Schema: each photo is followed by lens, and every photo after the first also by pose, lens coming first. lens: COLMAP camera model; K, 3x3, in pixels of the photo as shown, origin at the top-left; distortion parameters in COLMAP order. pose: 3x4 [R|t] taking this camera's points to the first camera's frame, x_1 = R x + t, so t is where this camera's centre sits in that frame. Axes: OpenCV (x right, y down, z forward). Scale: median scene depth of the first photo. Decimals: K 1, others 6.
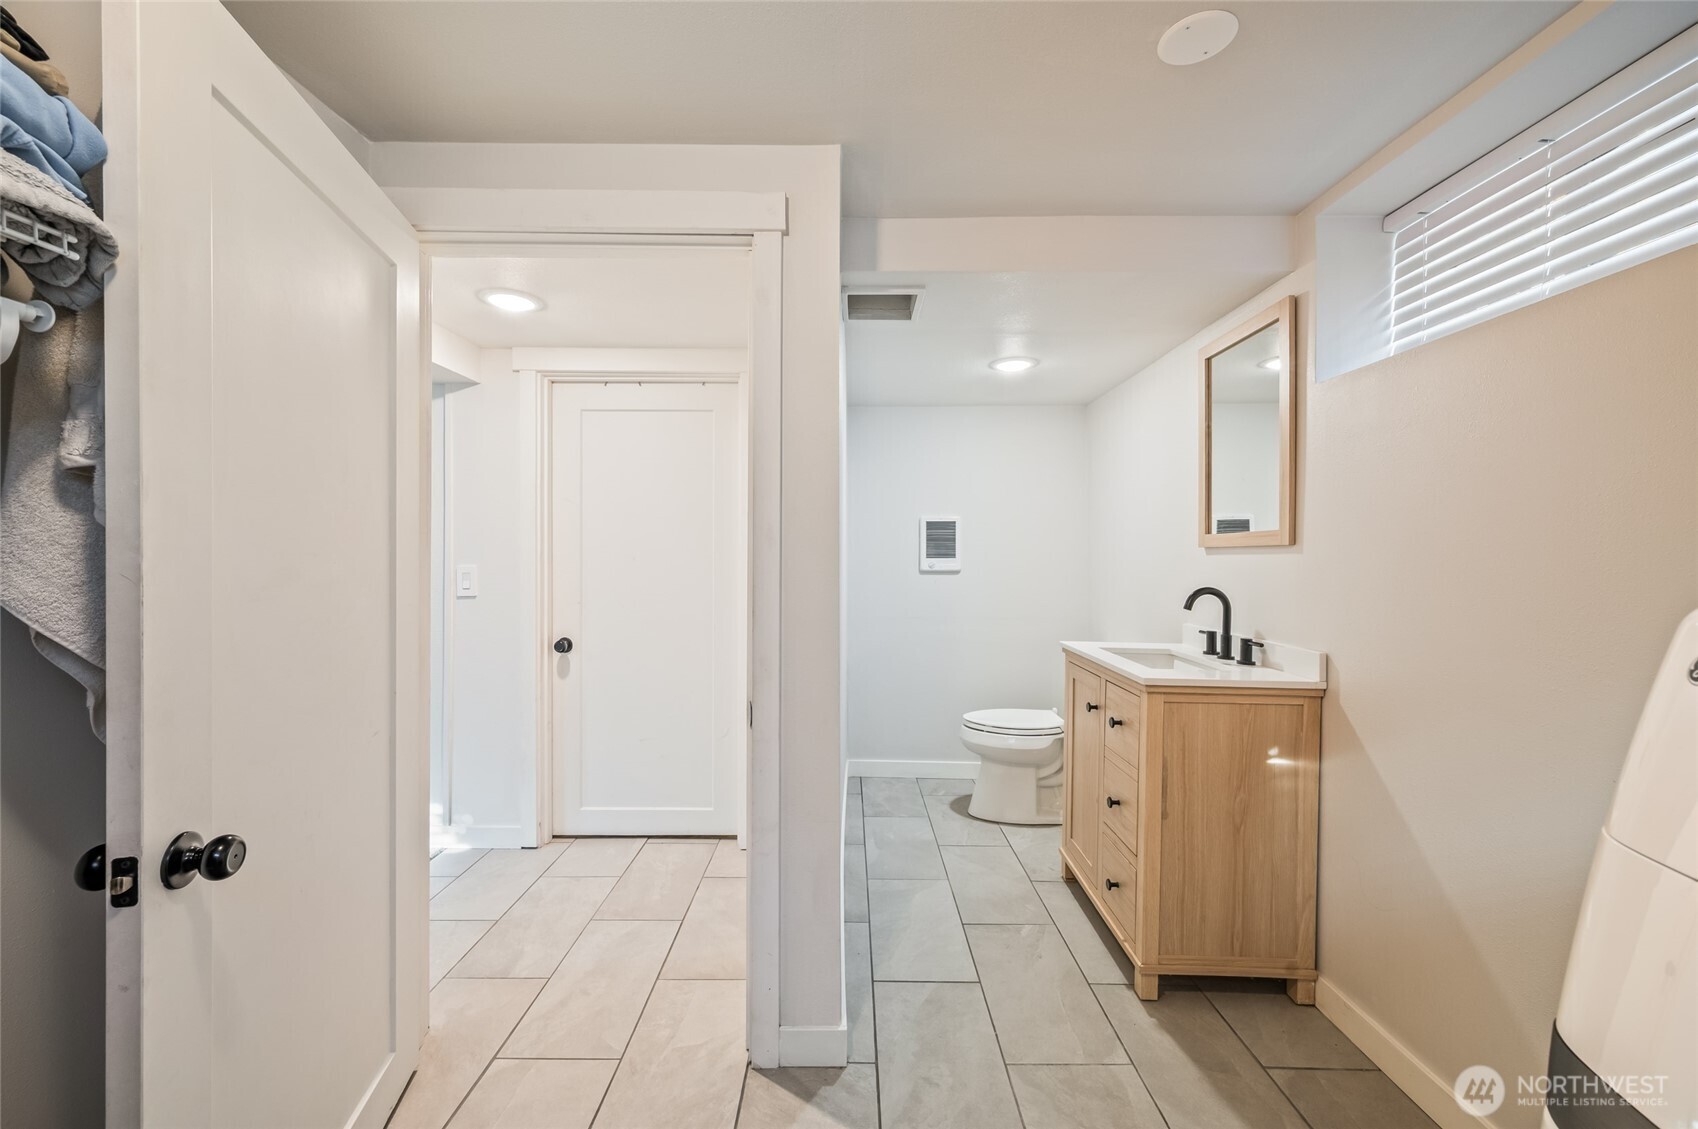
lens RADIAL K [[675.1, 0, 848.1], [0, 675.1, 561.2], [0, 0, 1]] dist [0.001671, -0.001006]
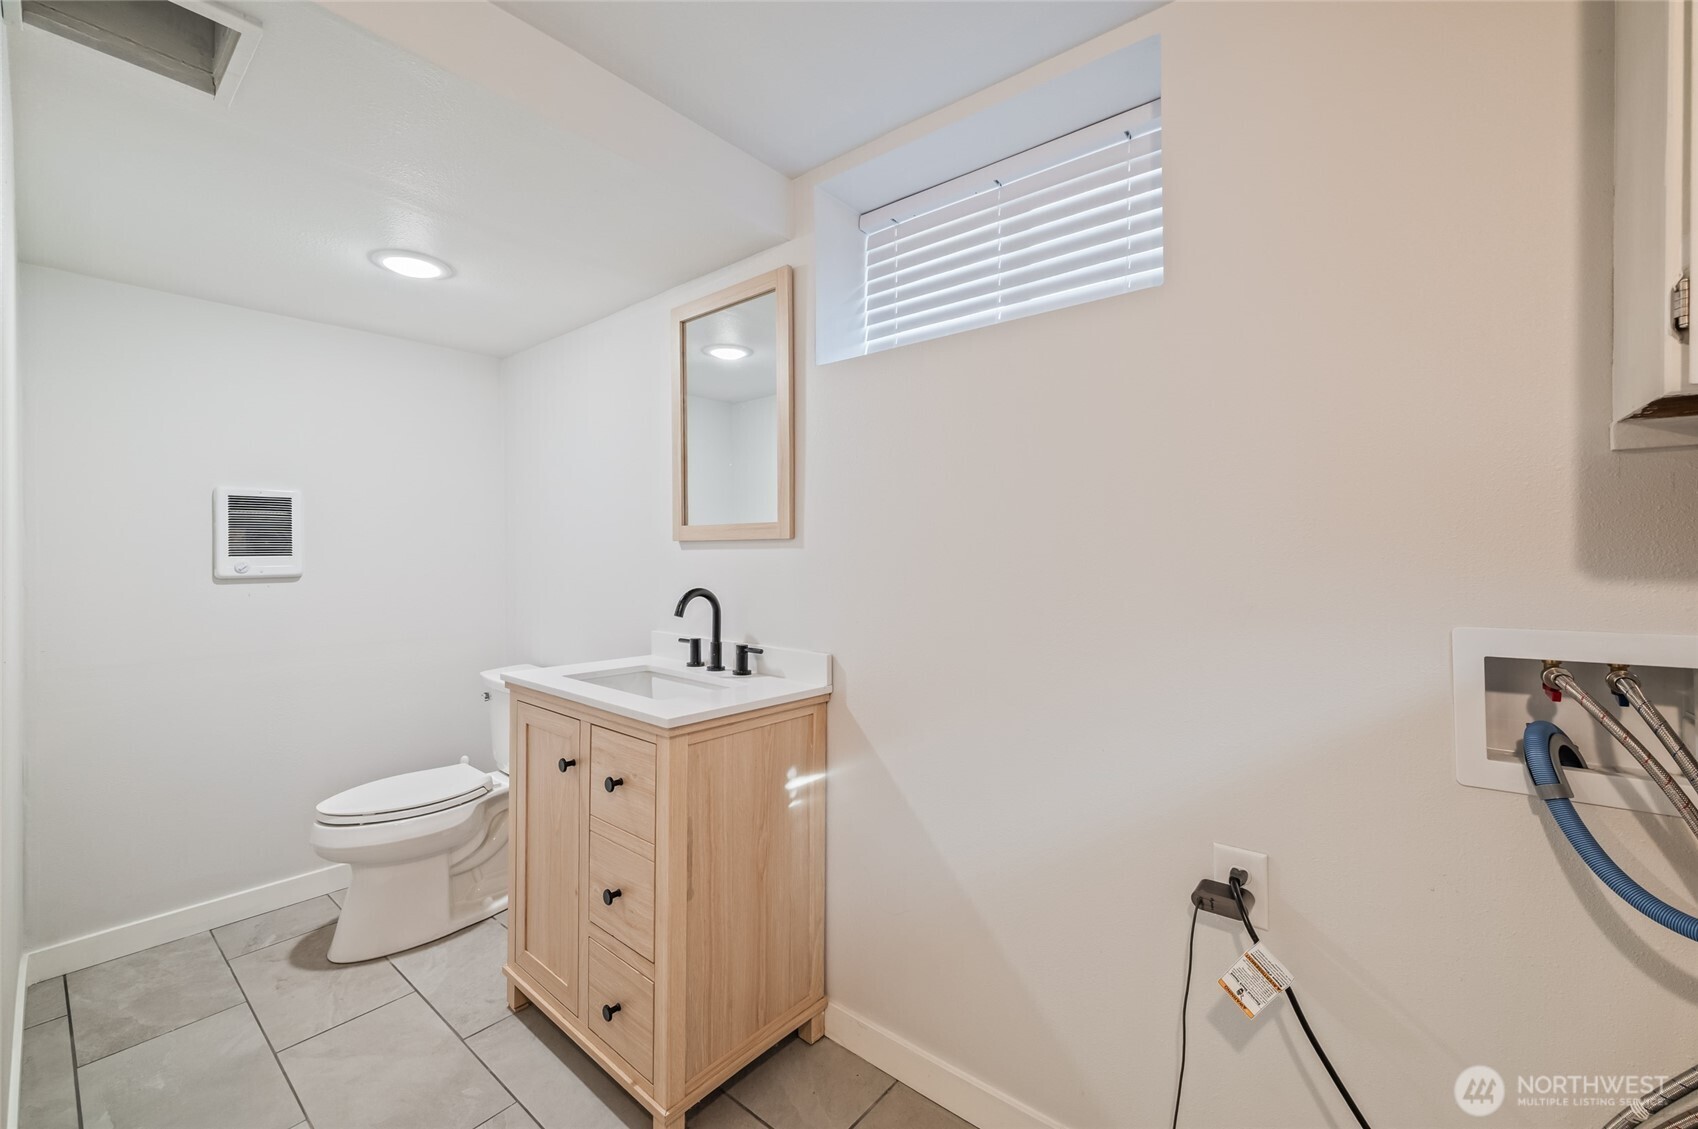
lens RADIAL K [[675.1, 0, 849.1], [0, 675.1, 553.1], [0, 0, 1]] dist [0.001671, -0.001006]
pose [[0.632132, -0.006243, 0.774835, -0.001632], [0.009945, 0.999951, -0.000057, -0.003502], [-0.774797, 0.007742, 0.632163, 0.329899]]
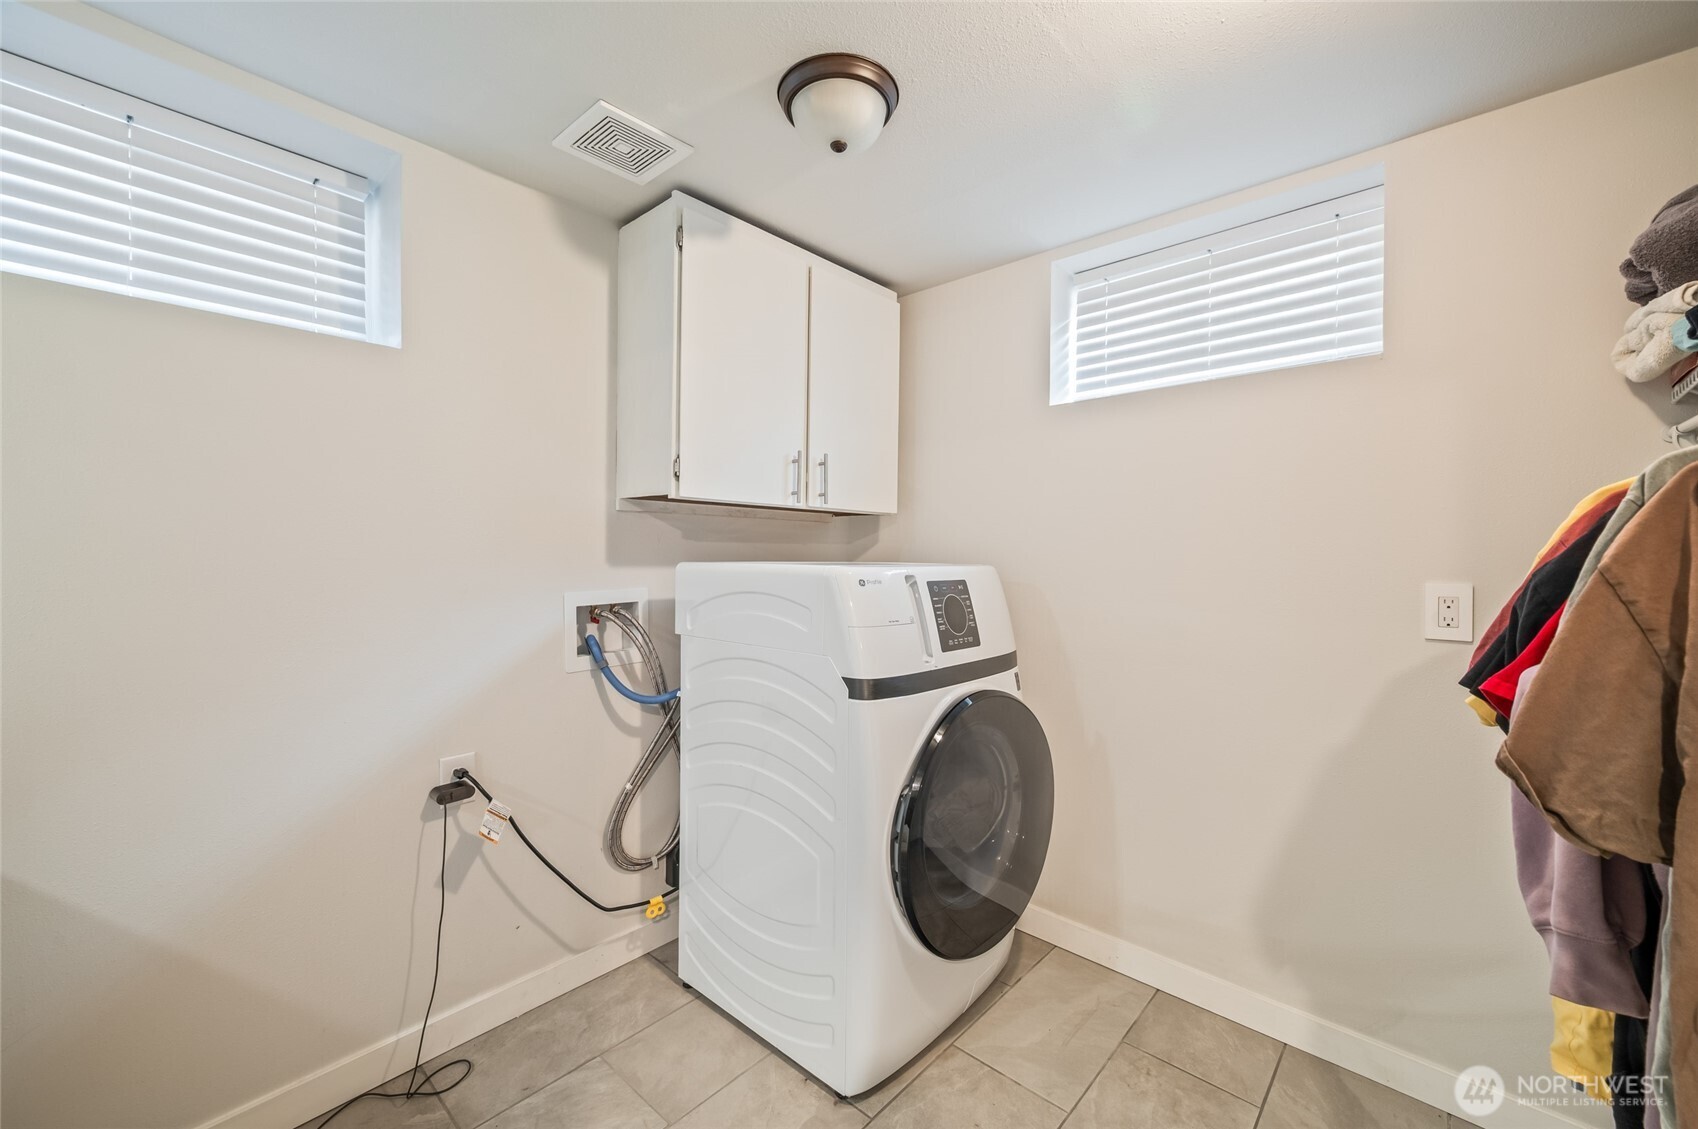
lens RADIAL K [[675.1, 0, 850.8], [0, 675.1, 558.4], [0, 0, 1]] dist [0.001671, -0.001006]
pose [[-0.738261, -0.012132, 0.674406, -0.259003], [-0.002282, 0.999877, 0.015489, -0.009873], [-0.674511, 0.009896, -0.738198, 0.697102]]
